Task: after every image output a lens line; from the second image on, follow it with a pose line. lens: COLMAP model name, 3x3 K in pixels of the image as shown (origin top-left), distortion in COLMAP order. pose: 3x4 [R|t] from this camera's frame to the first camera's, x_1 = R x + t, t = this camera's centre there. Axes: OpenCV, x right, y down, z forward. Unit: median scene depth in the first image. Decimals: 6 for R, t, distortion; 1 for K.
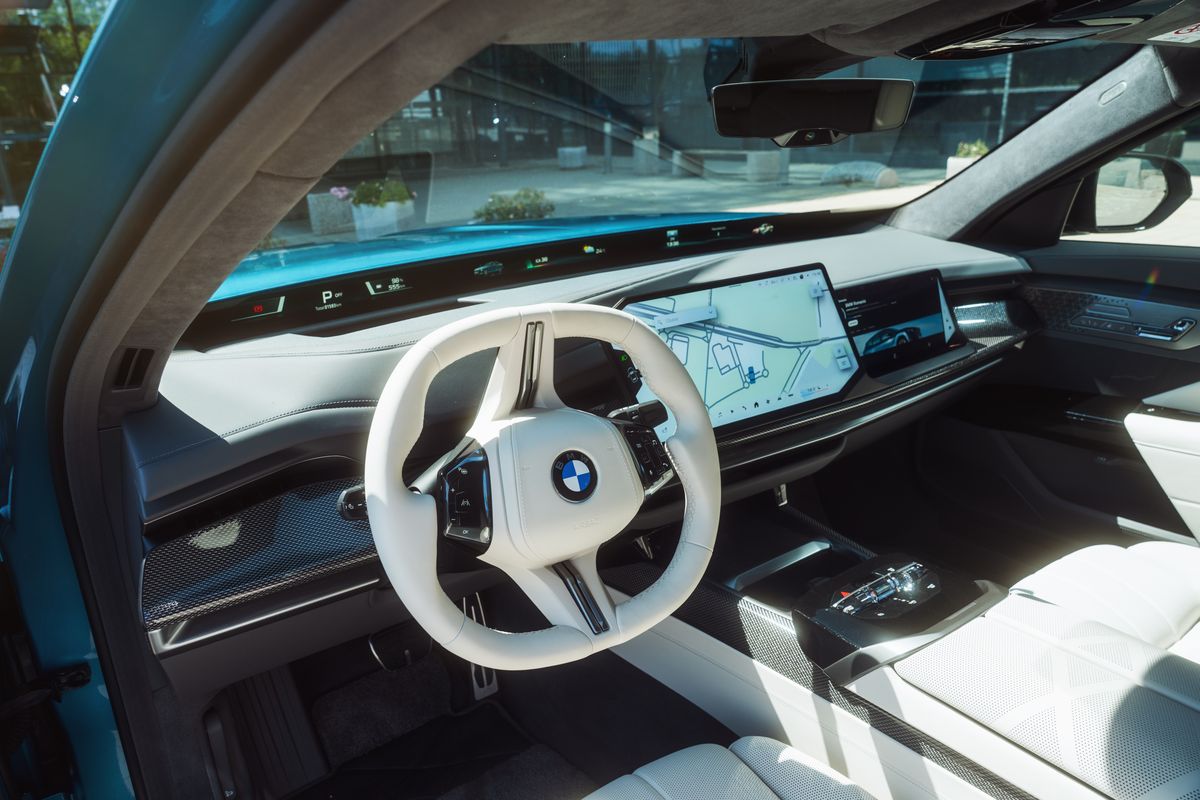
lens RADIAL K [[847.6, 0, 609.1], [0, 847.6, 400.3], [0, 0, 1]] dist [0.002248, -0.003856]
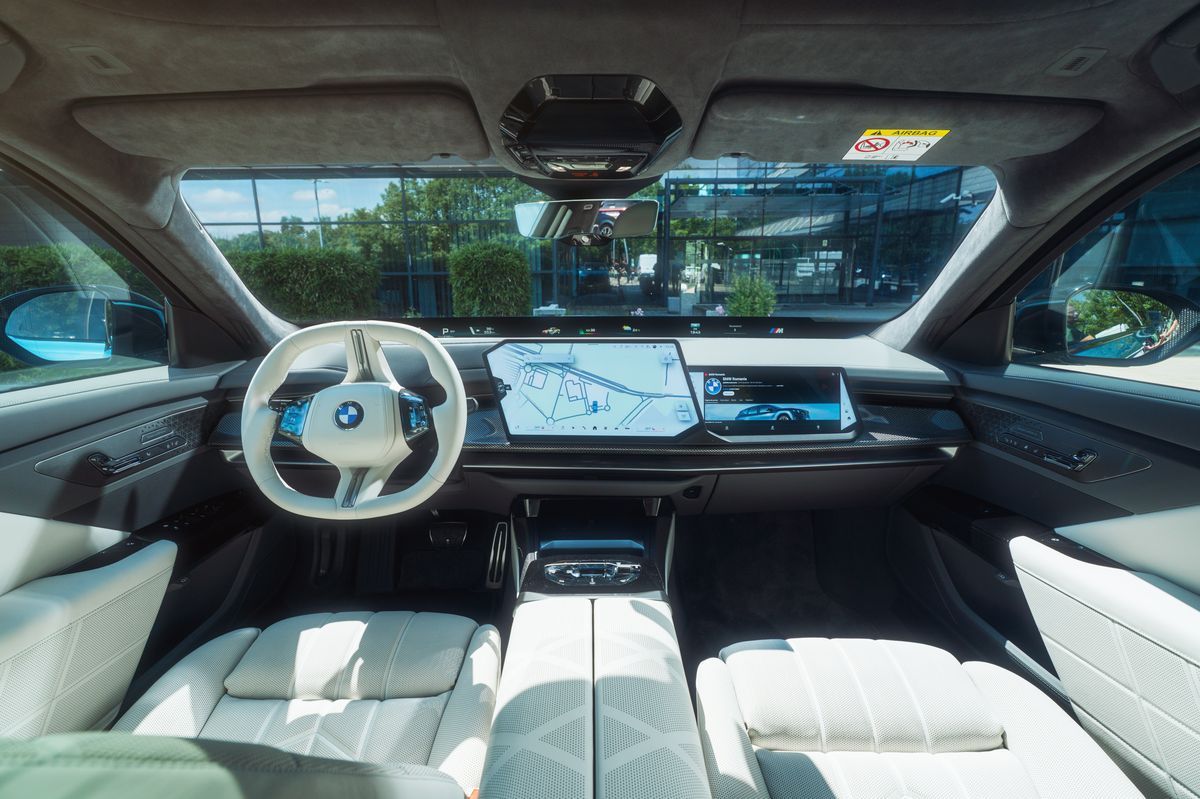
lens RADIAL K [[566.9, 0, 595.8], [0, 566.9, 400.1], [0, 0, 1]] dist [0.018246, -0.000121]
pose [[0.817442, 0.165547, -0.551709, 0.596239], [-0.218908, 0.975230, -0.031716, -0.009102], [0.532792, 0.146700, 0.833434, 0.166530]]
